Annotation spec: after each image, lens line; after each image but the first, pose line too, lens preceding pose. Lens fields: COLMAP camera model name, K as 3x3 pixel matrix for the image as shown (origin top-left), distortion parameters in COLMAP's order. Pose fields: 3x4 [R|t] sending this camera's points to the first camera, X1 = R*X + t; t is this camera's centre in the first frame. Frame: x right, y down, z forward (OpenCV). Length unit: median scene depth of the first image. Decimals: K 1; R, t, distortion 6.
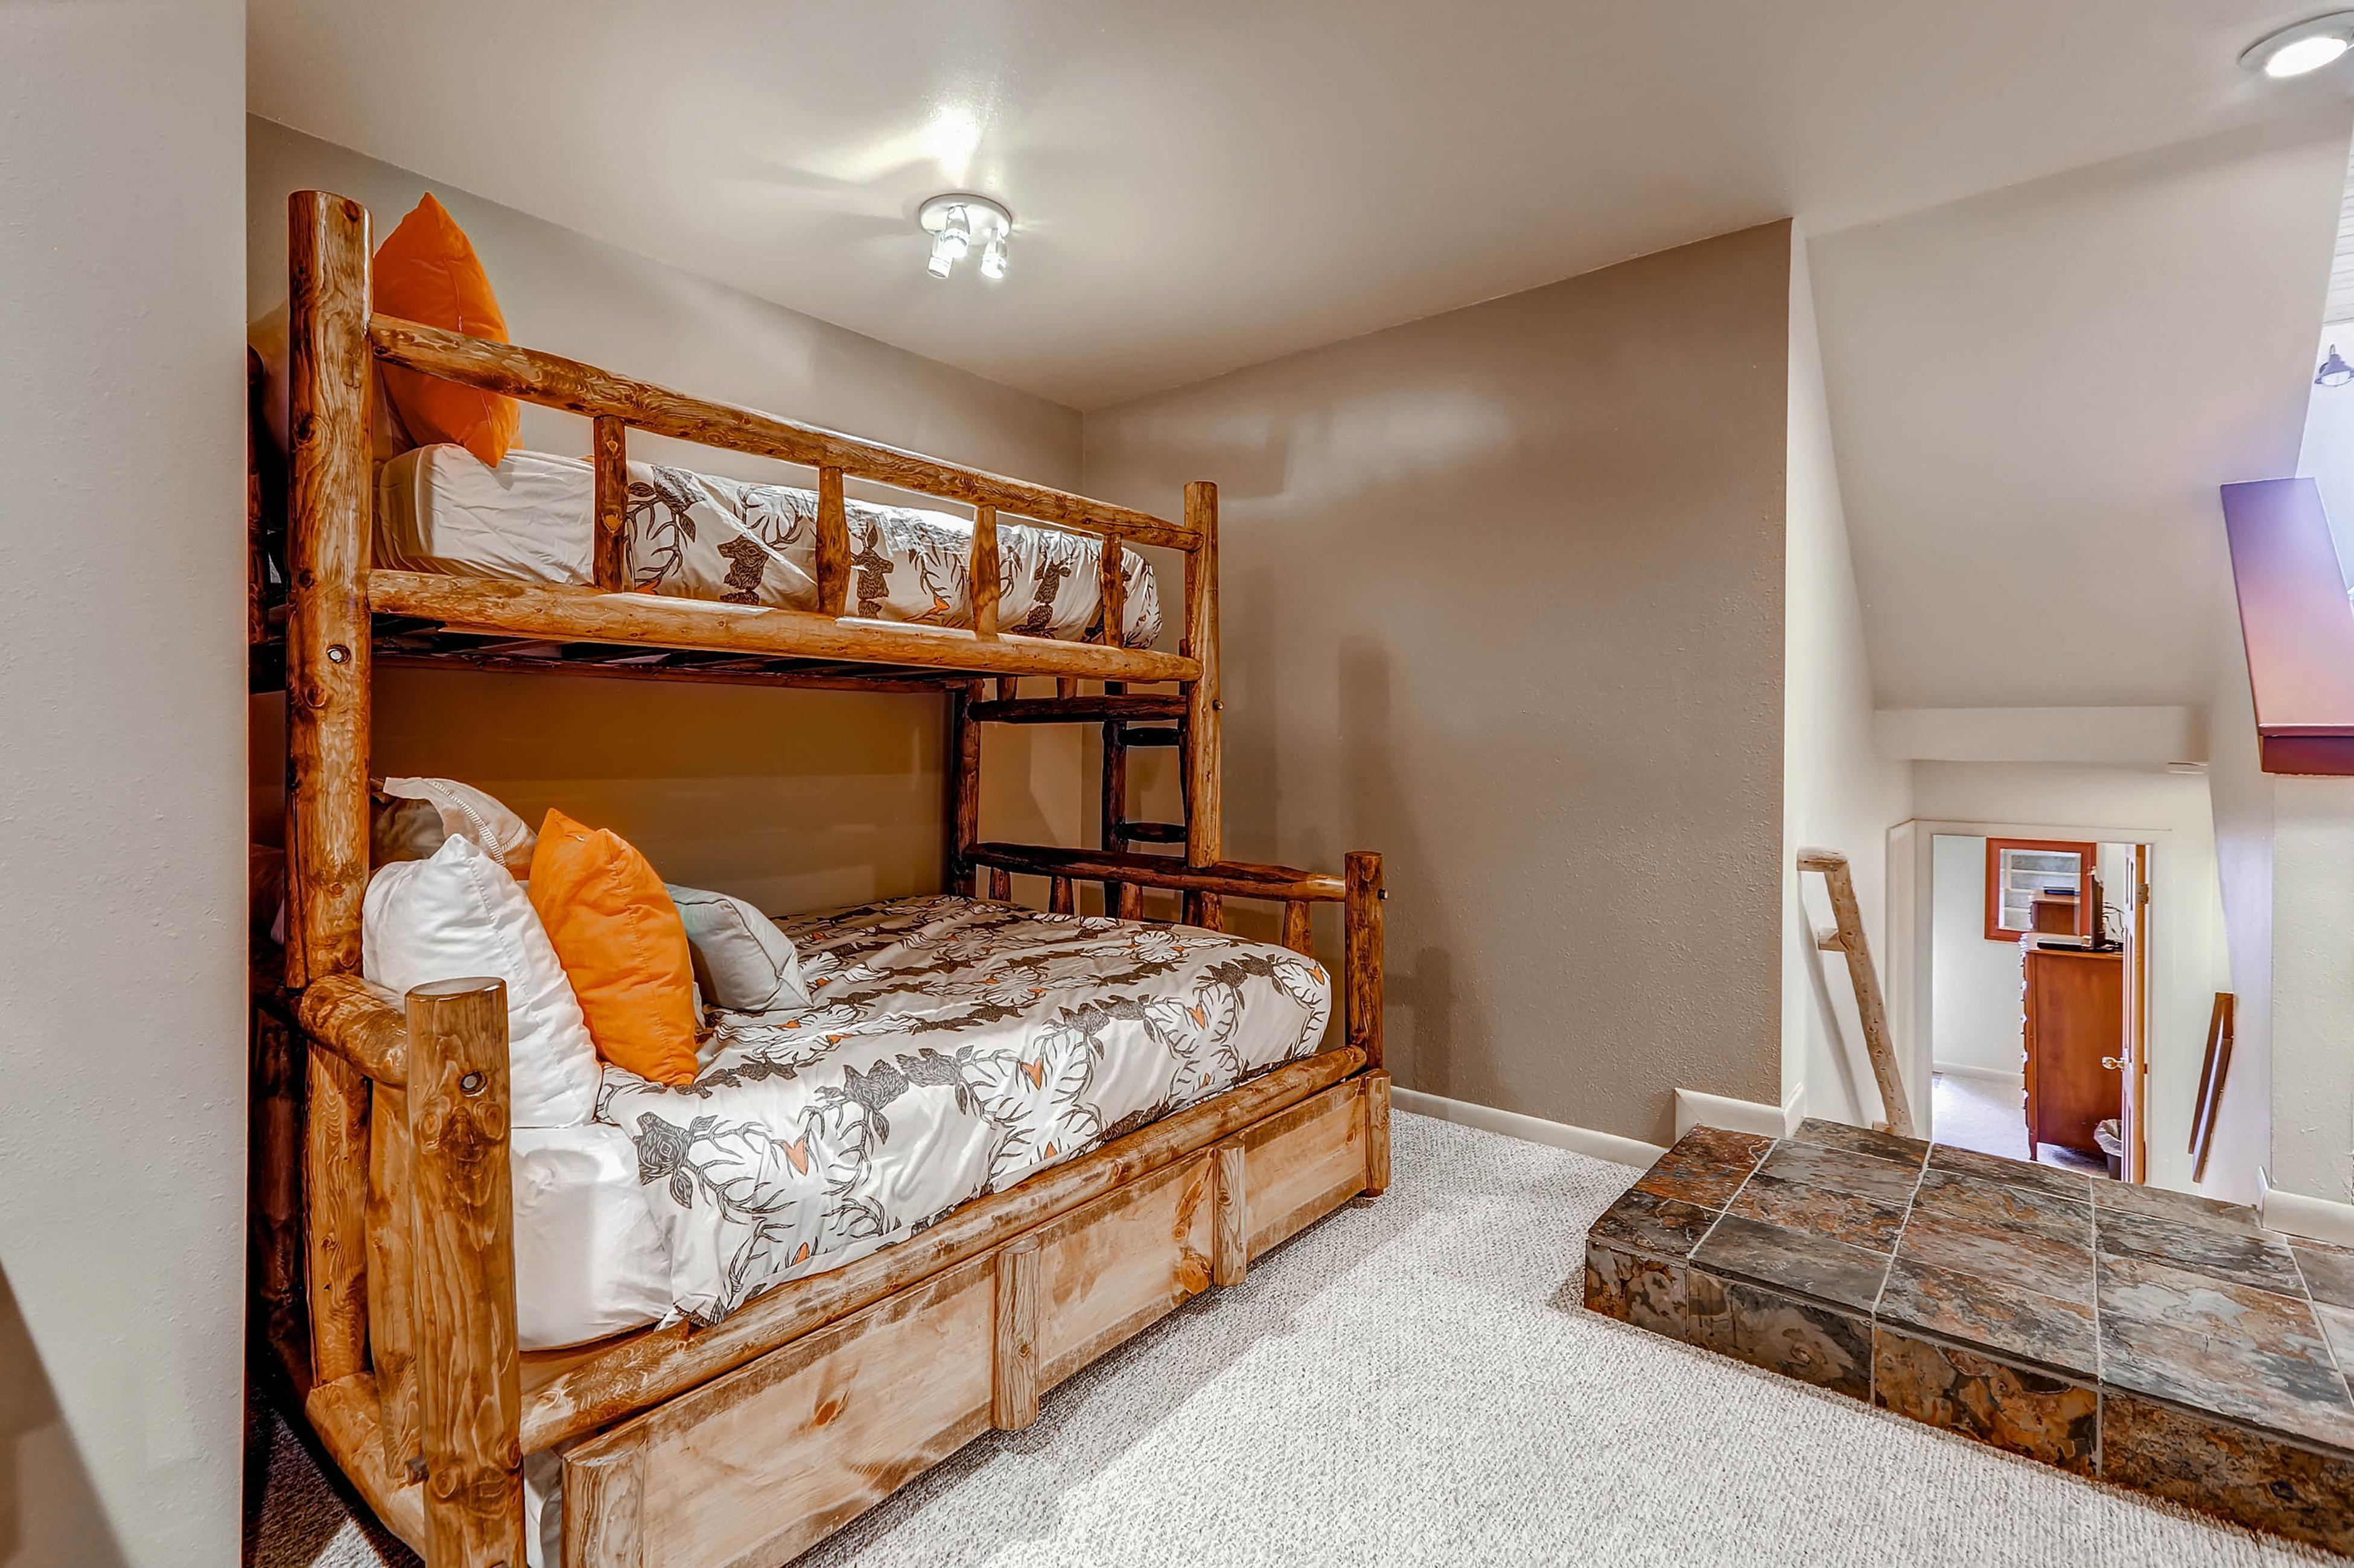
lens RADIAL K [[1106.8, 0, 1166.6], [0, 1106.8, 743.3], [0, 0, 1]] dist [0.001519, -0.000235]
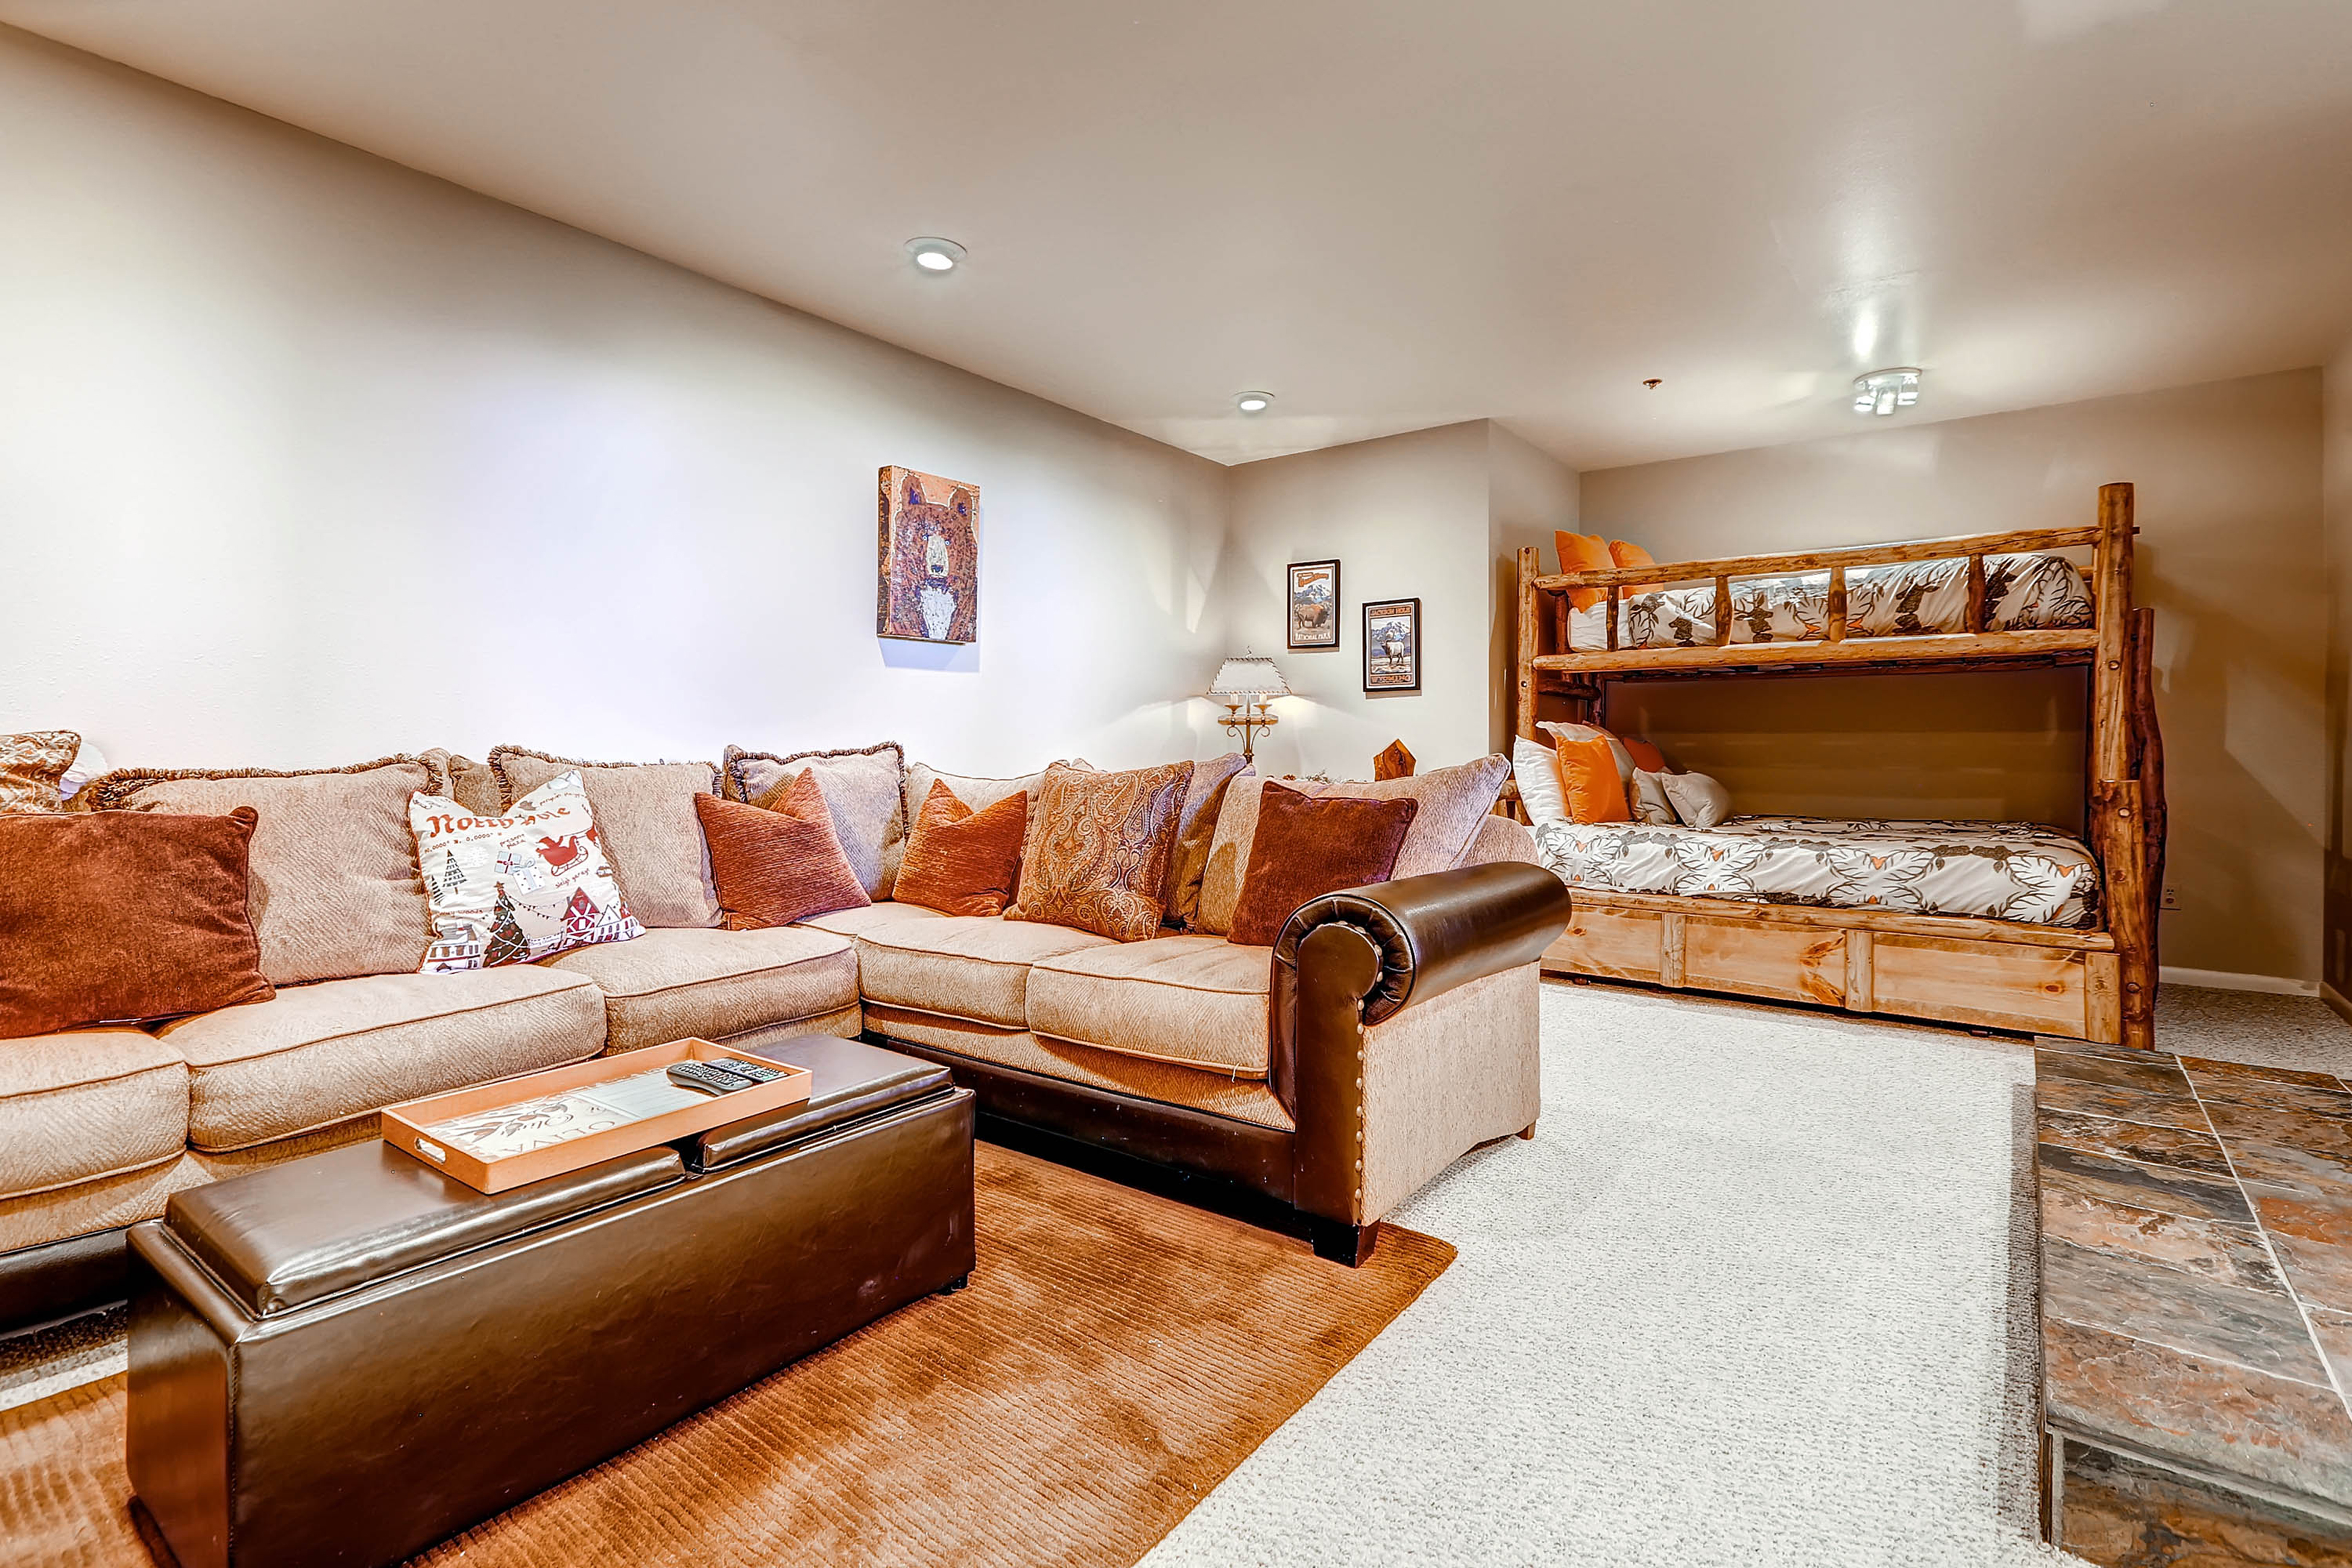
lens RADIAL K [[1105.9, 0, 1175.1], [0, 1105.9, 775.5], [0, 0, 1]] dist [0.001519, -0.000235]
pose [[0.046788, 0.020119, -0.998702, 1.825095], [0.003108, 0.999789, 0.020287, 0.088620], [0.998900, -0.004053, 0.046715, -0.146279]]
